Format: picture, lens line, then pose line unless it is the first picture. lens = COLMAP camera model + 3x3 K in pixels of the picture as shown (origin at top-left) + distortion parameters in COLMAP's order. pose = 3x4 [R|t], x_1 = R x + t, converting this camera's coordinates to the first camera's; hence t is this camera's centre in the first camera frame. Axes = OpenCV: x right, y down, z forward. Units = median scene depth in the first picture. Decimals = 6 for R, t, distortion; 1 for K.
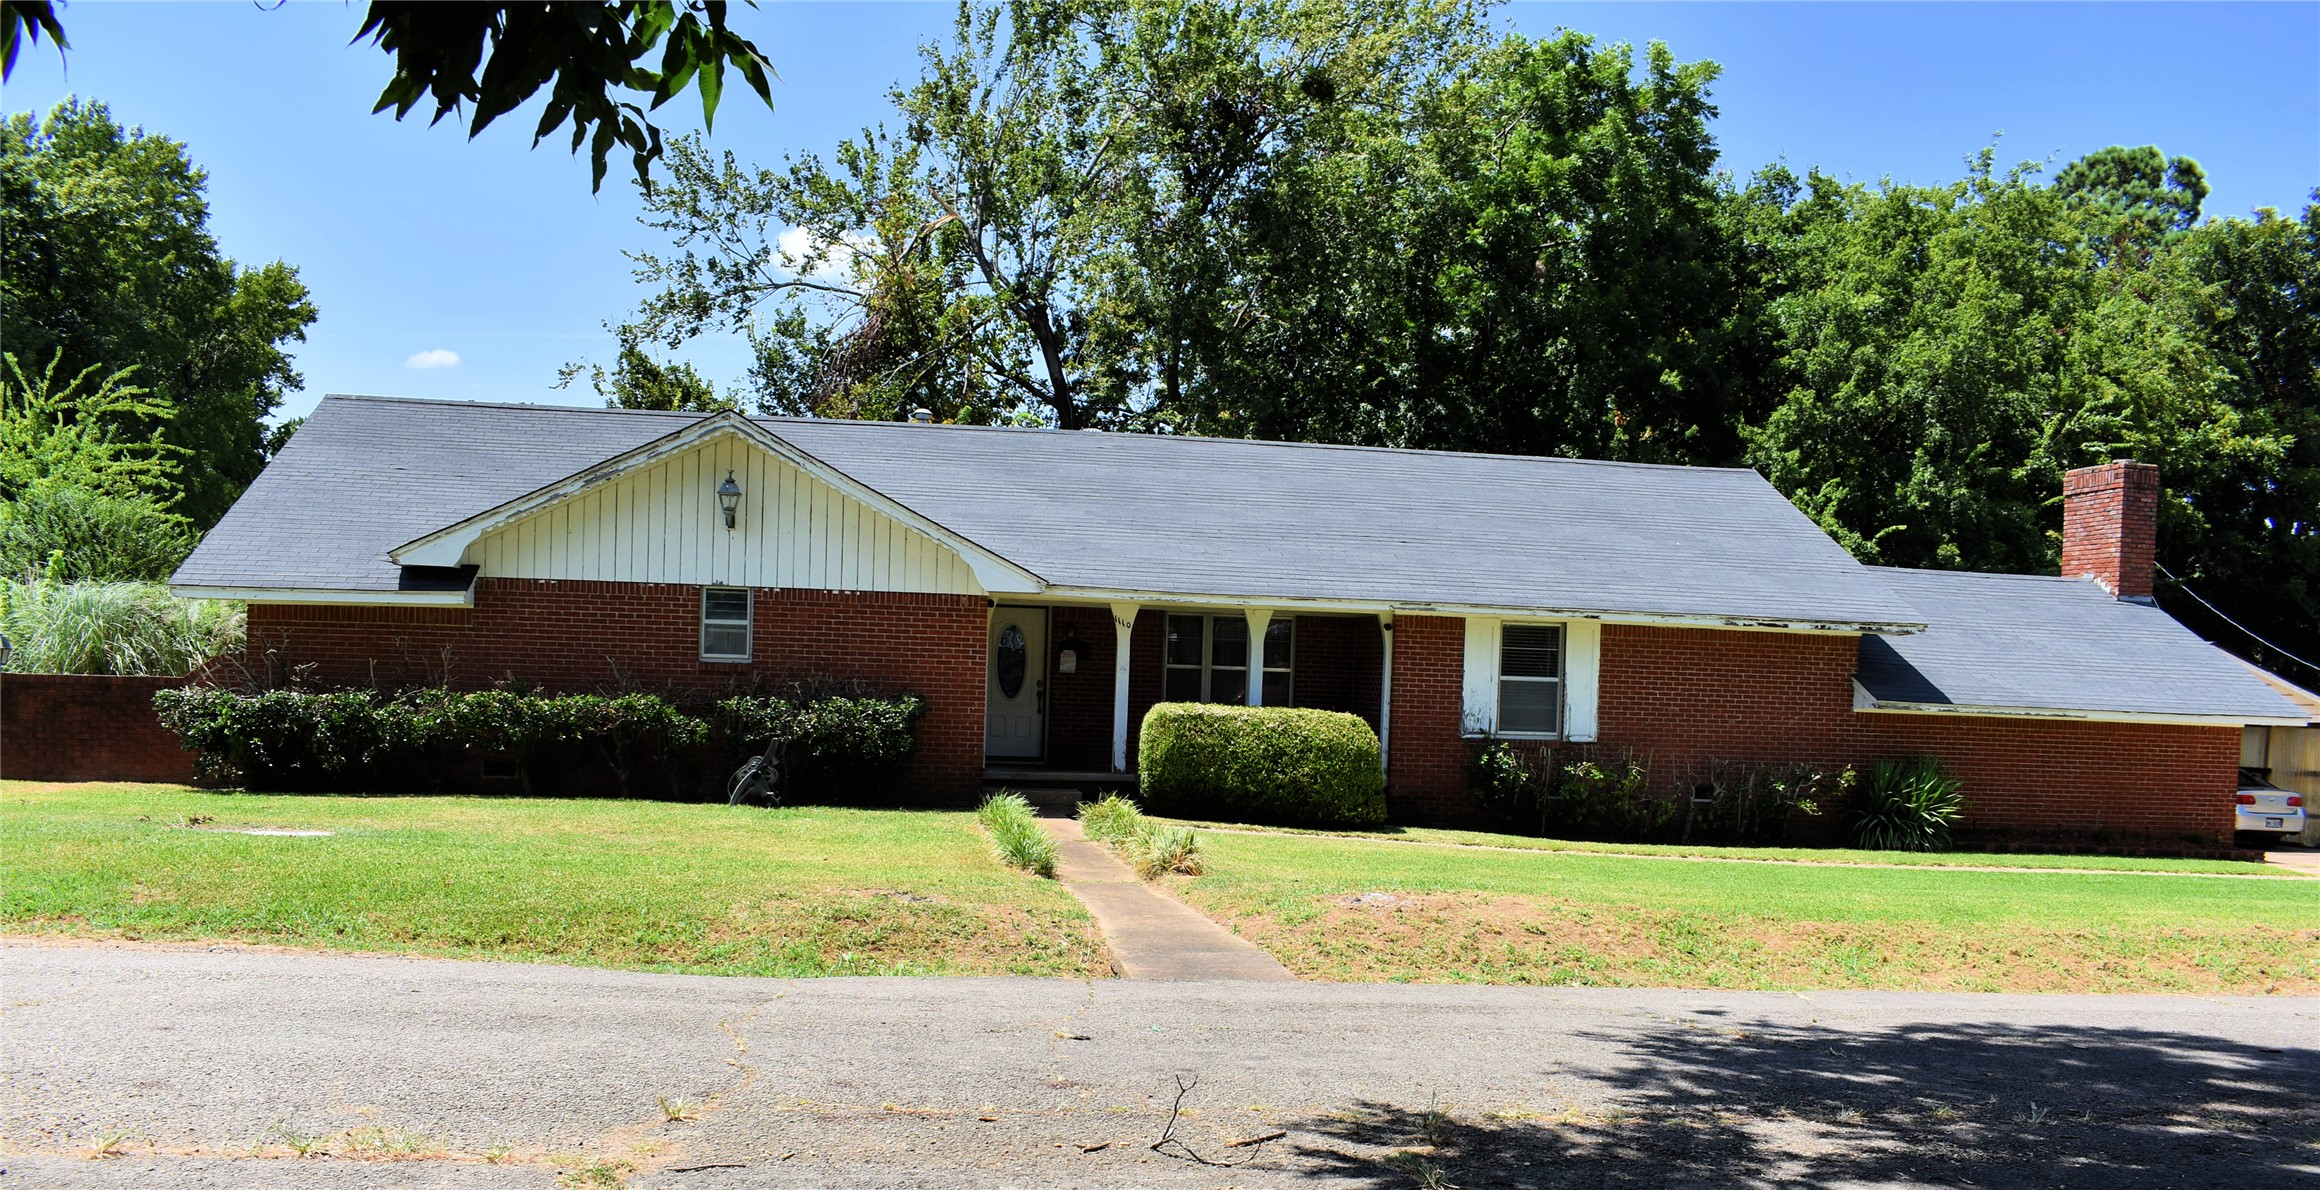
lens RADIAL K [[1788.5, 0, 1185.6], [0, 1788.5, 773.8], [0, 0, 1]] dist [-0.091320, 0.012472]
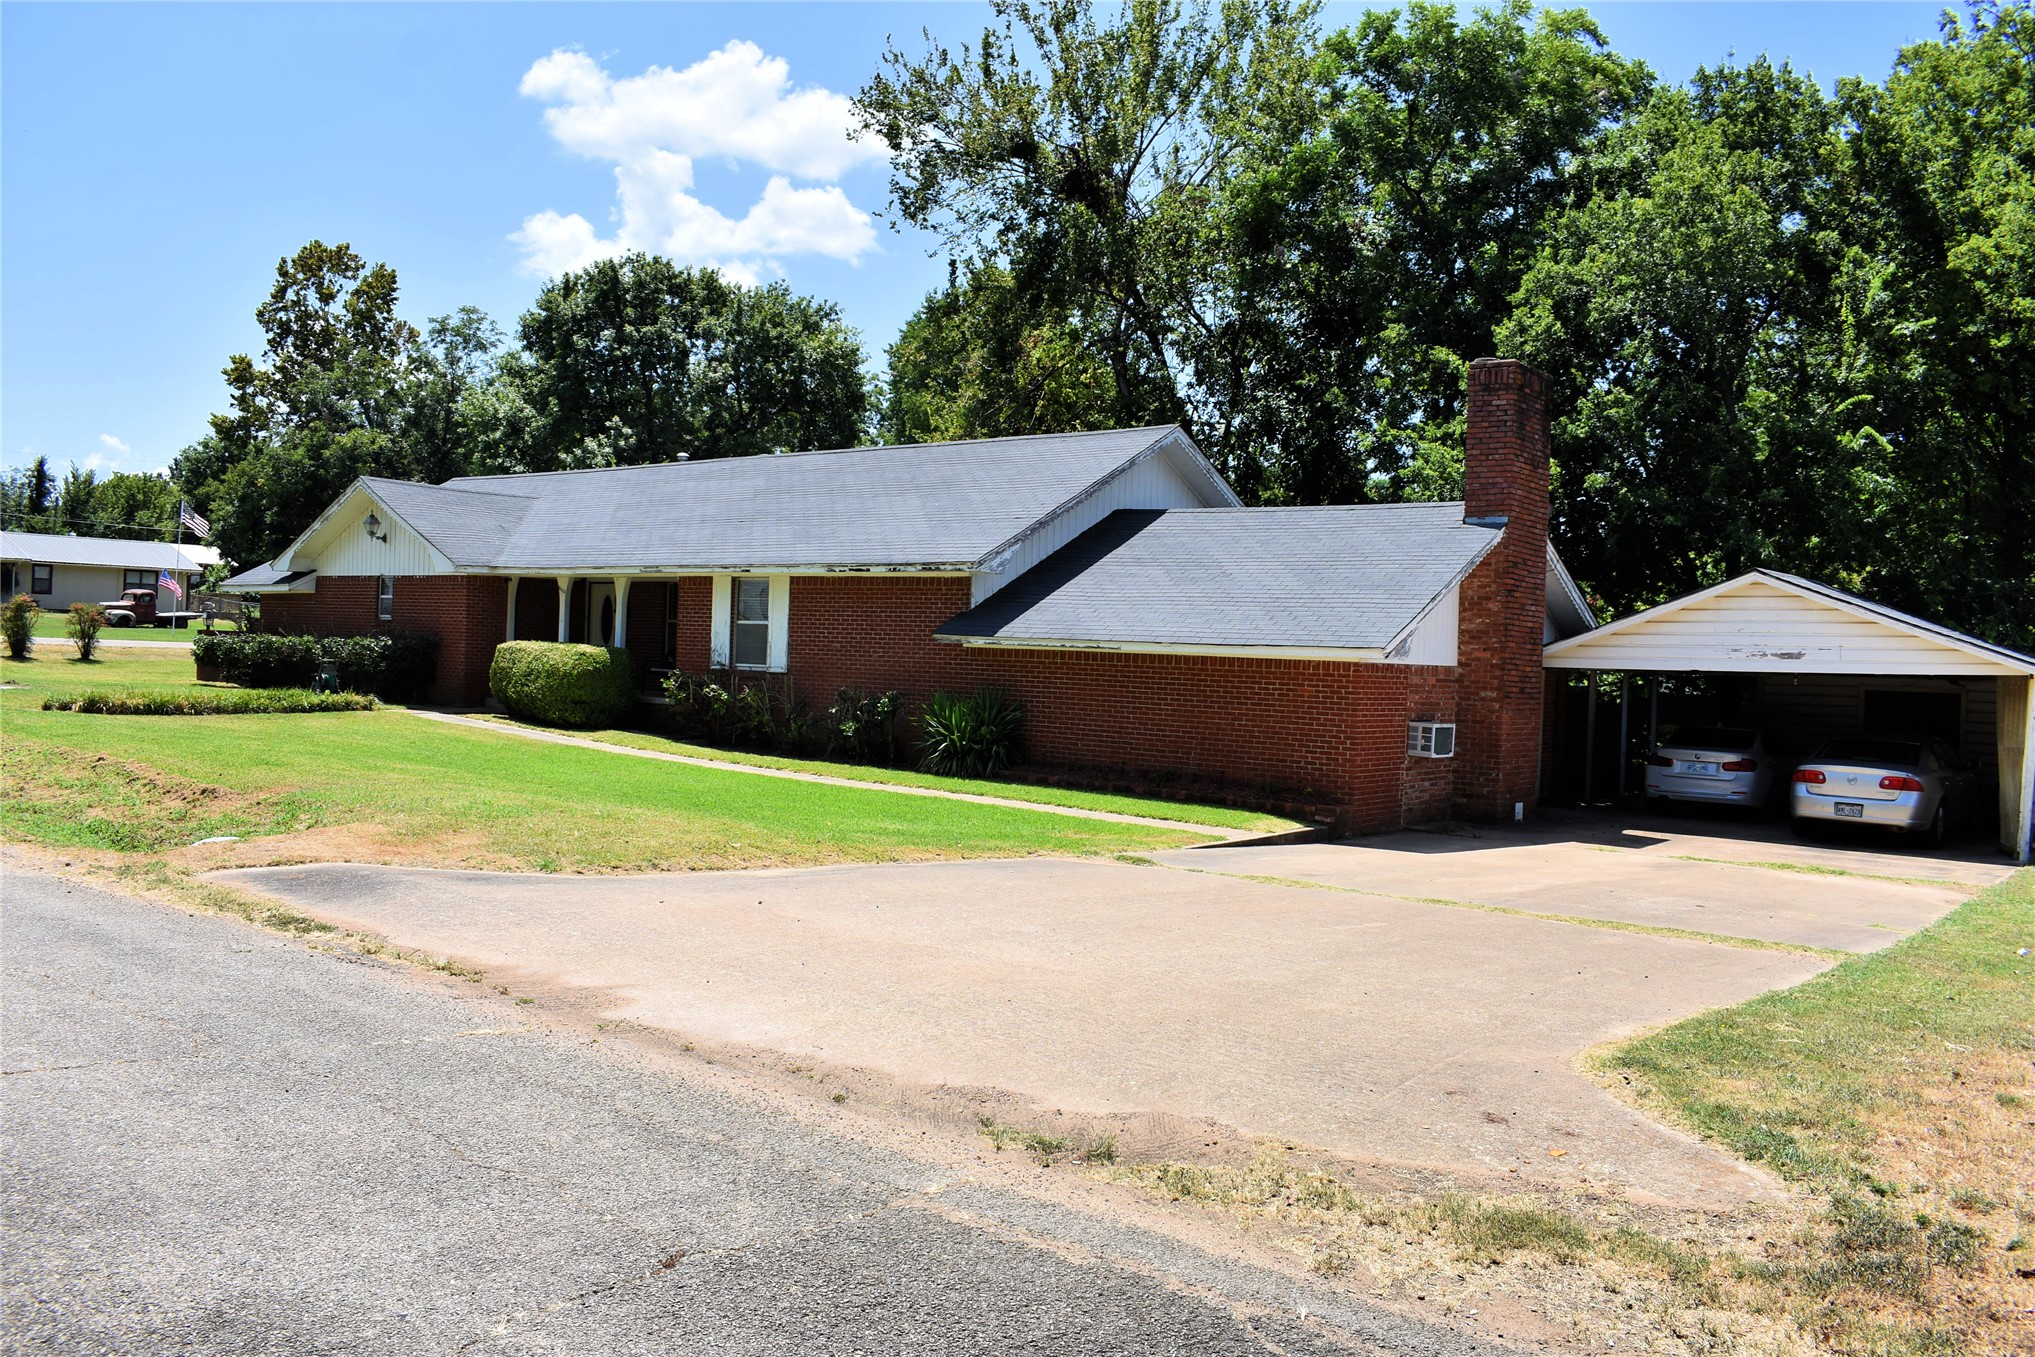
lens RADIAL K [[1586.8, 0, 1019.5], [0, 1586.8, 685.8], [0, 0, 1]] dist [-0.099097, 0.024494]
pose [[0.667584, 0.008359, -0.744488, 1.155073], [-0.049237, 0.998244, -0.032942, 0.019590], [0.742905, 0.058648, 0.666823, 0.392554]]
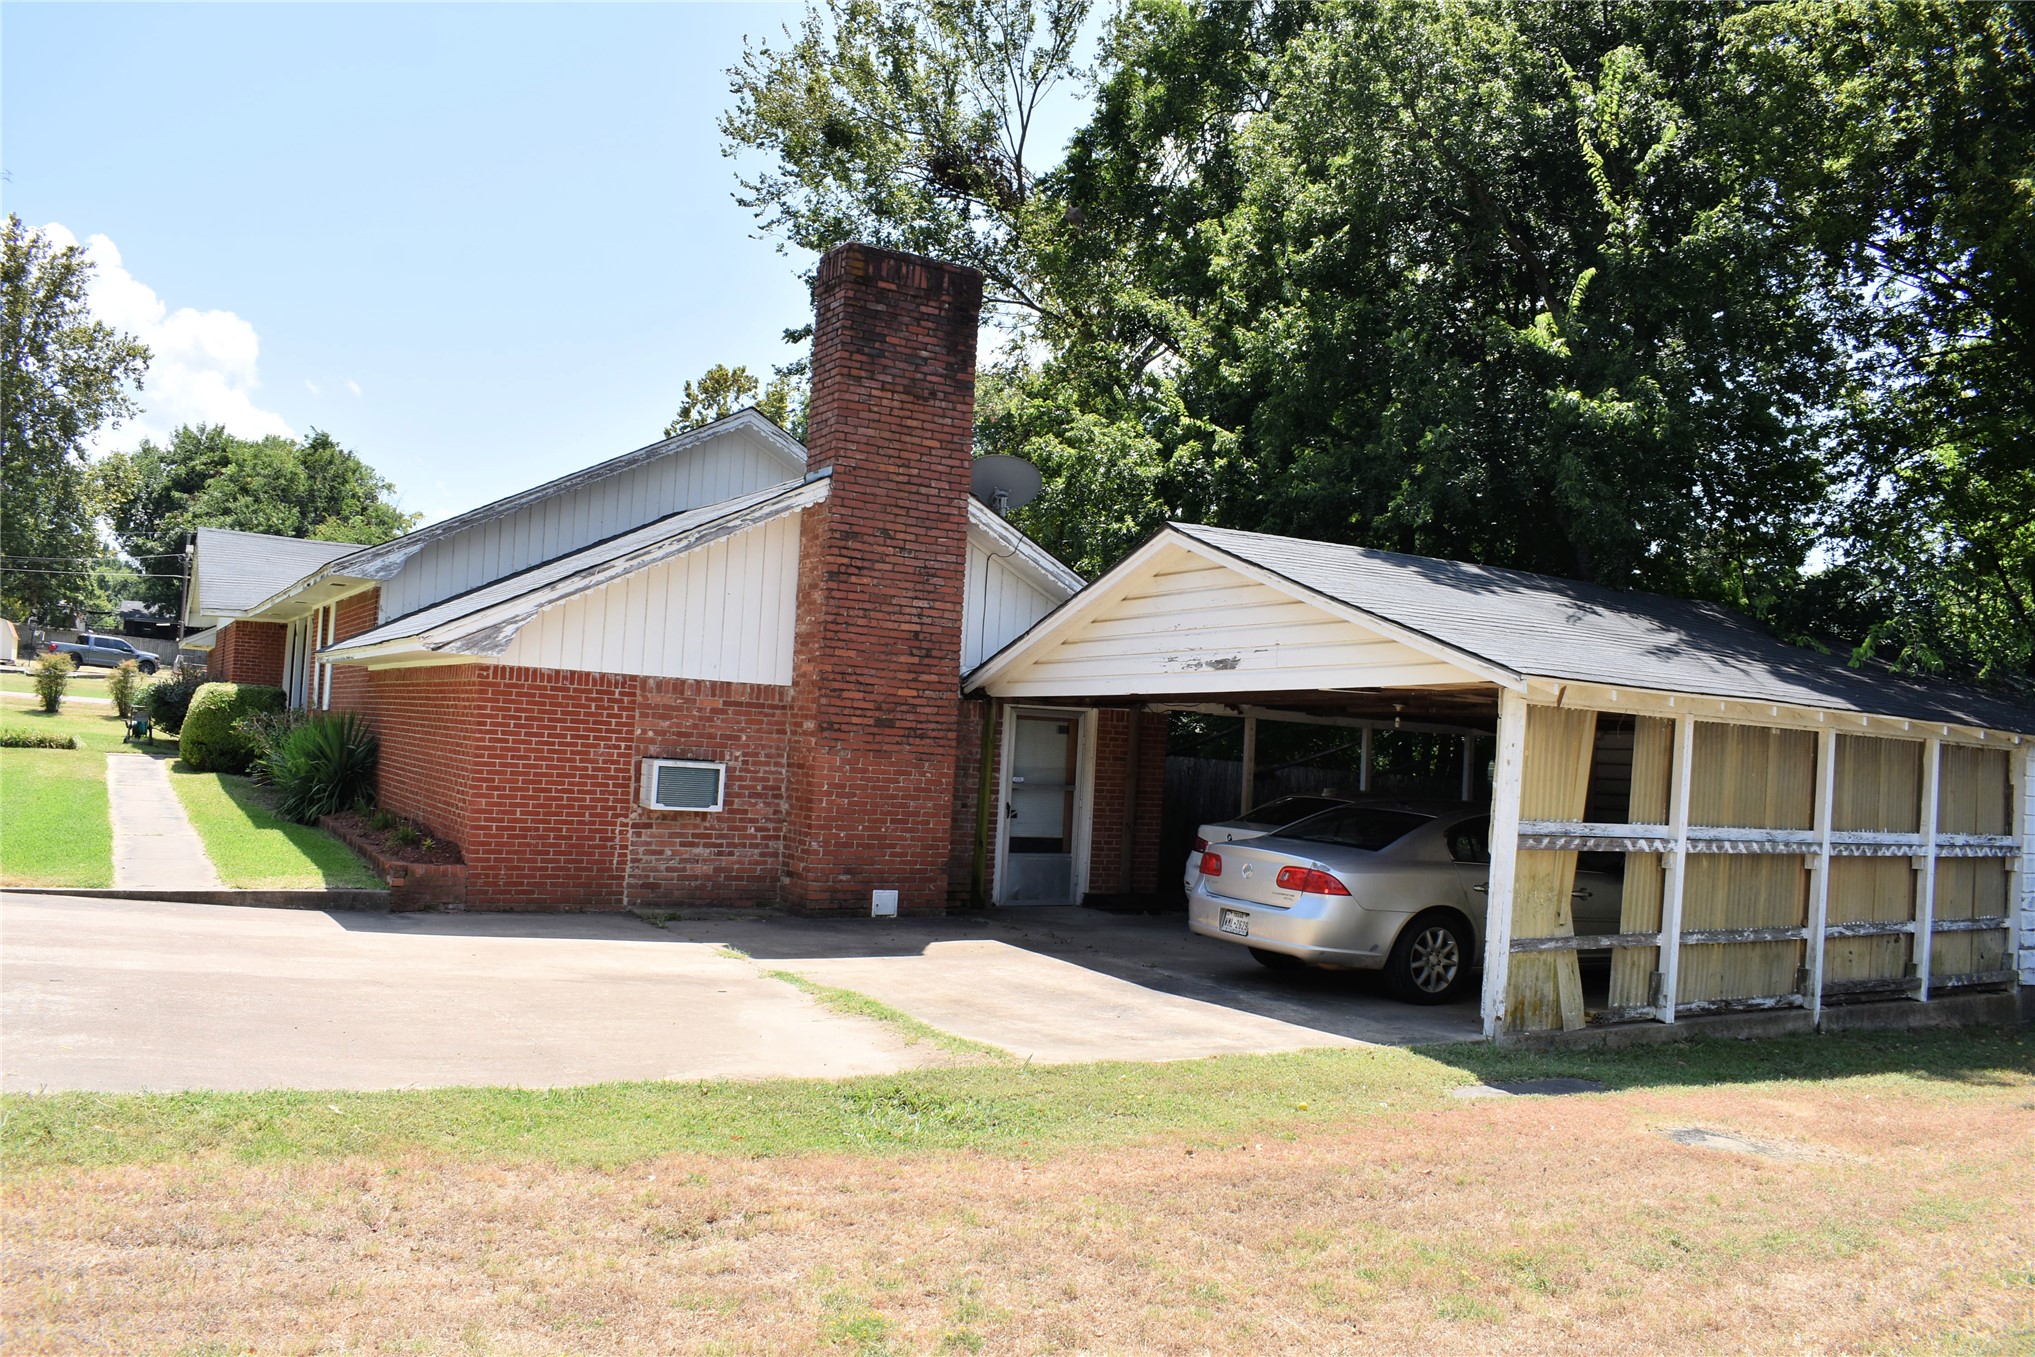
lens RADIAL K [[1586.8, 0, 1015.8], [0, 1586.8, 684.9], [0, 0, 1]] dist [-0.099097, 0.024494]
pose [[0.346991, -0.050573, -0.936504, 1.276269], [-0.088539, 0.992319, -0.086392, 0.011836], [0.933680, 0.112895, 0.339848, 1.072945]]
